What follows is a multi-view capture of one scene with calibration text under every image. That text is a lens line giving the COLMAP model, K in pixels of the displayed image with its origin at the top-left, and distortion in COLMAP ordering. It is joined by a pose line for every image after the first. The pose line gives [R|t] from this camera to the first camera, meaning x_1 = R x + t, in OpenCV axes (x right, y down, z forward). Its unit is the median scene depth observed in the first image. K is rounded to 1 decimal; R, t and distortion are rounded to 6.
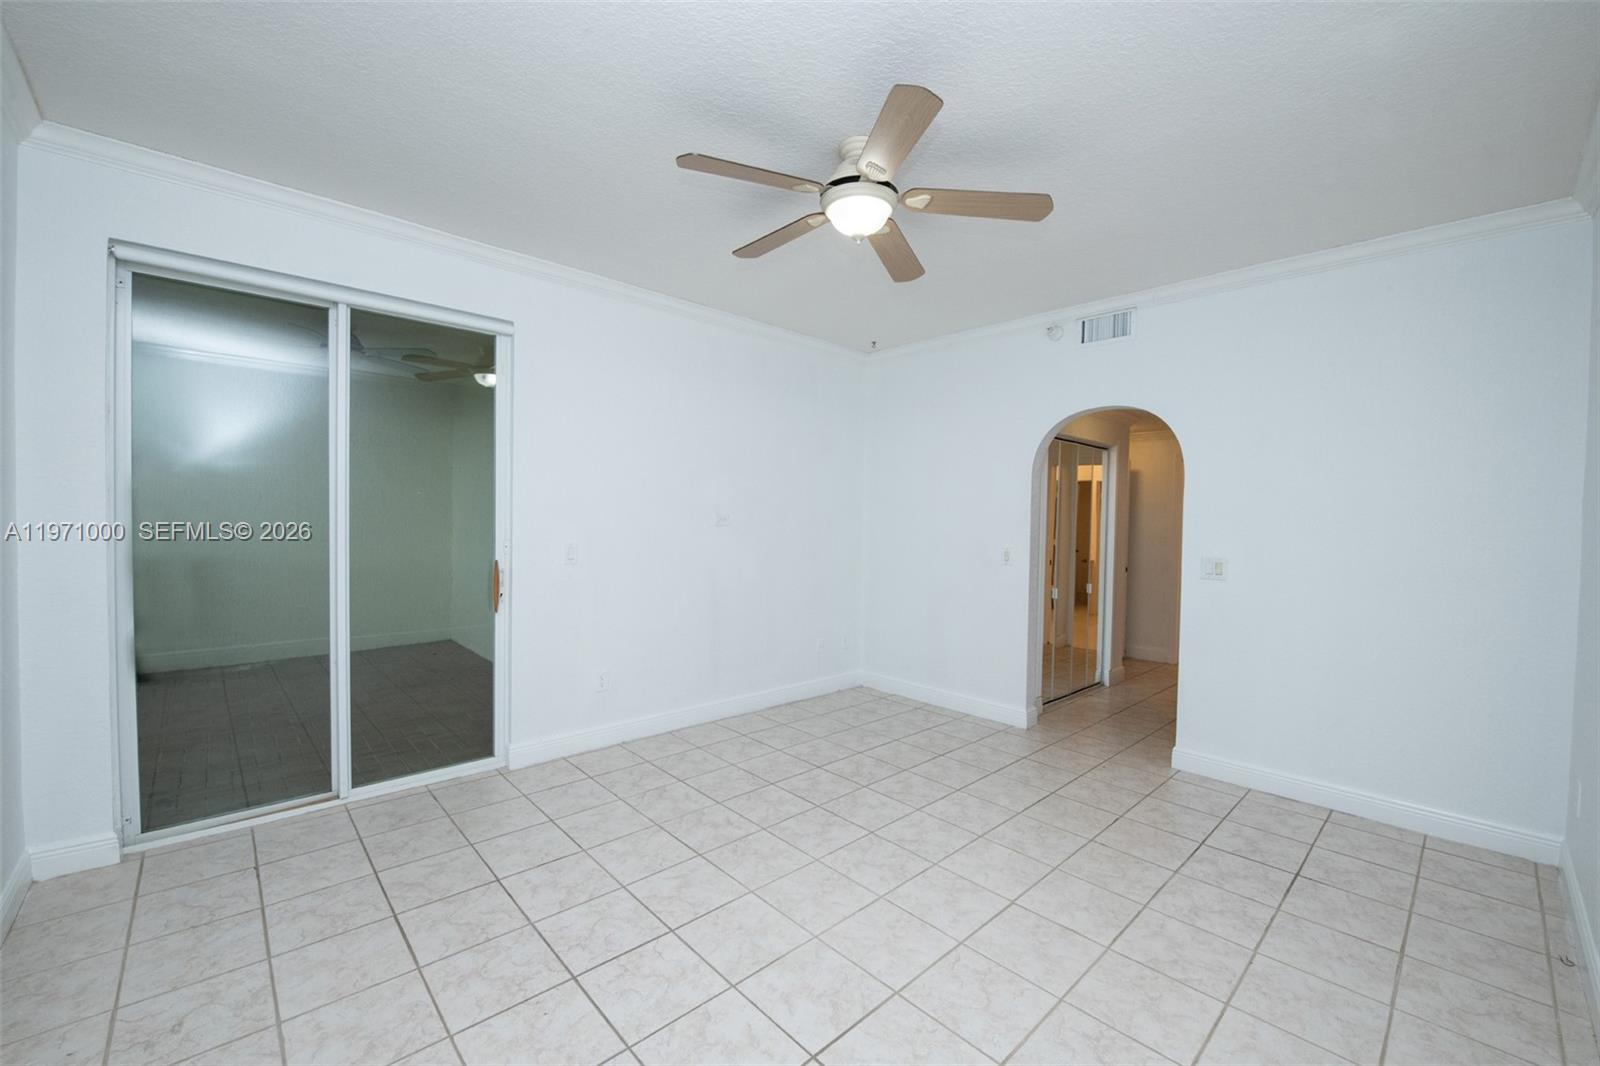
lens RADIAL K [[634.4, 0, 801.3], [0, 634.4, 533.6], [0, 0, 1]] dist [0.002900, 0.000081]
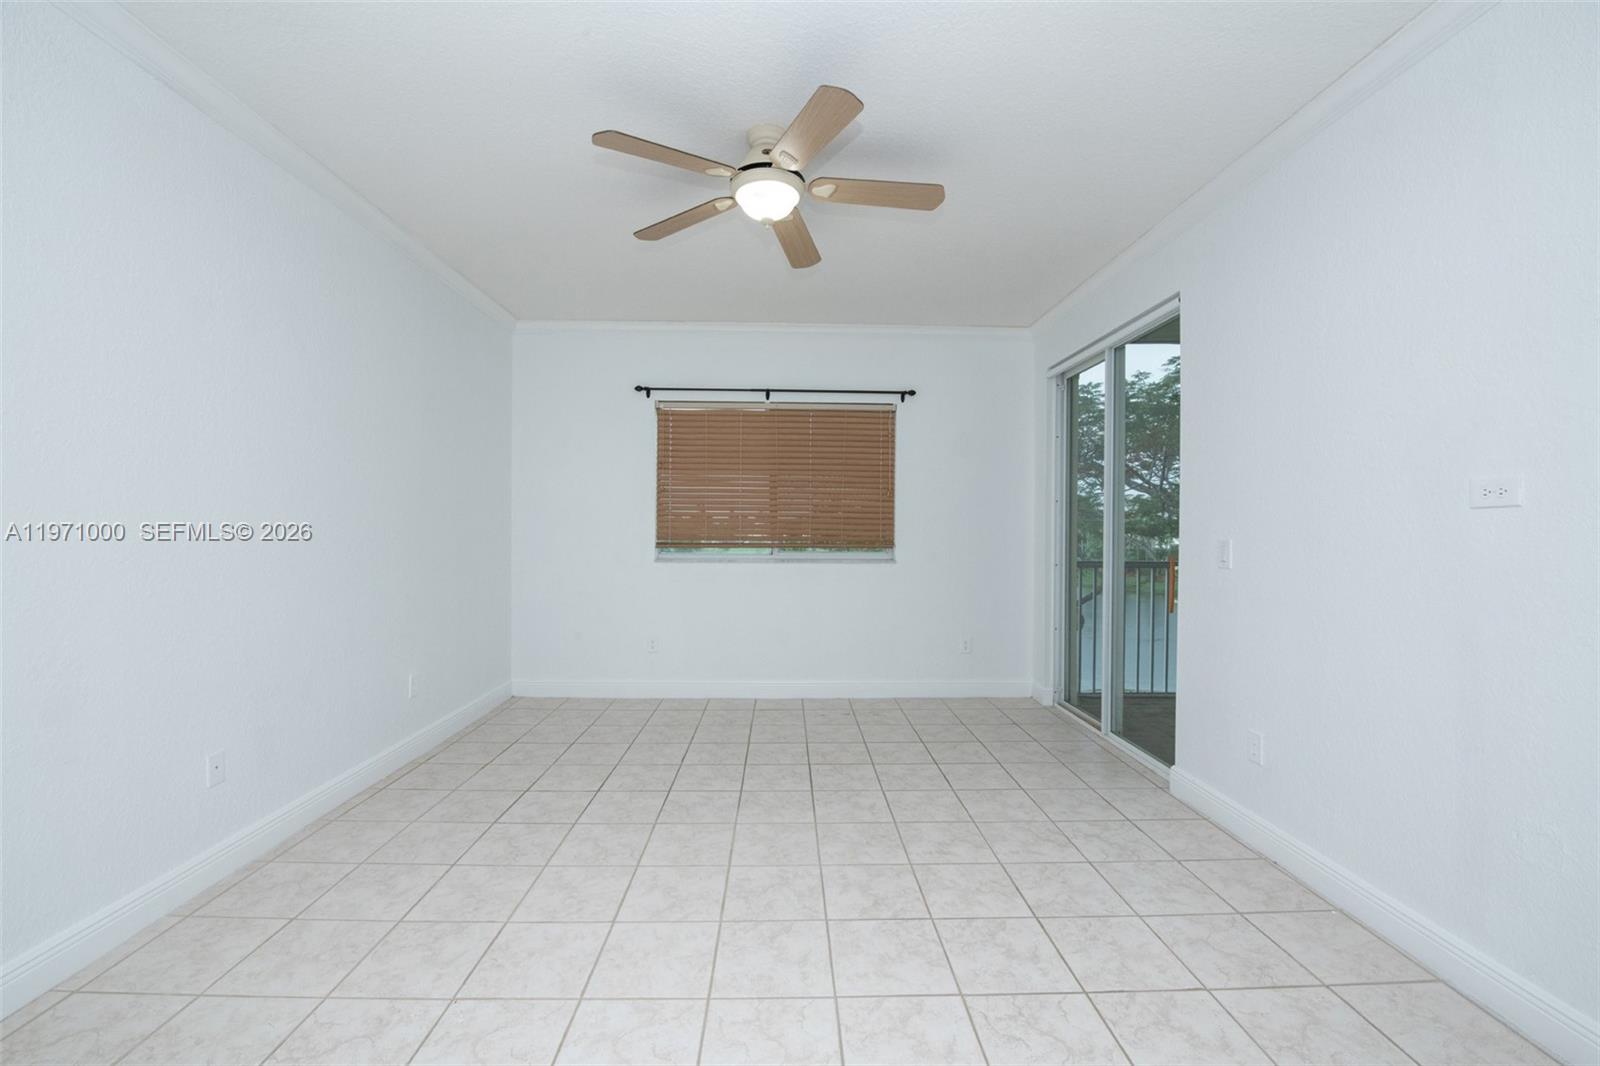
lens RADIAL K [[634.4, 0, 800.4], [0, 634.4, 532.5], [0, 0, 1]] dist [0.002900, 0.000081]
pose [[-0.655185, -0.018249, -0.755248, 0.719330], [-0.033832, 0.999414, 0.005201, 0.027742], [0.754711, 0.028959, -0.655418, 1.508930]]
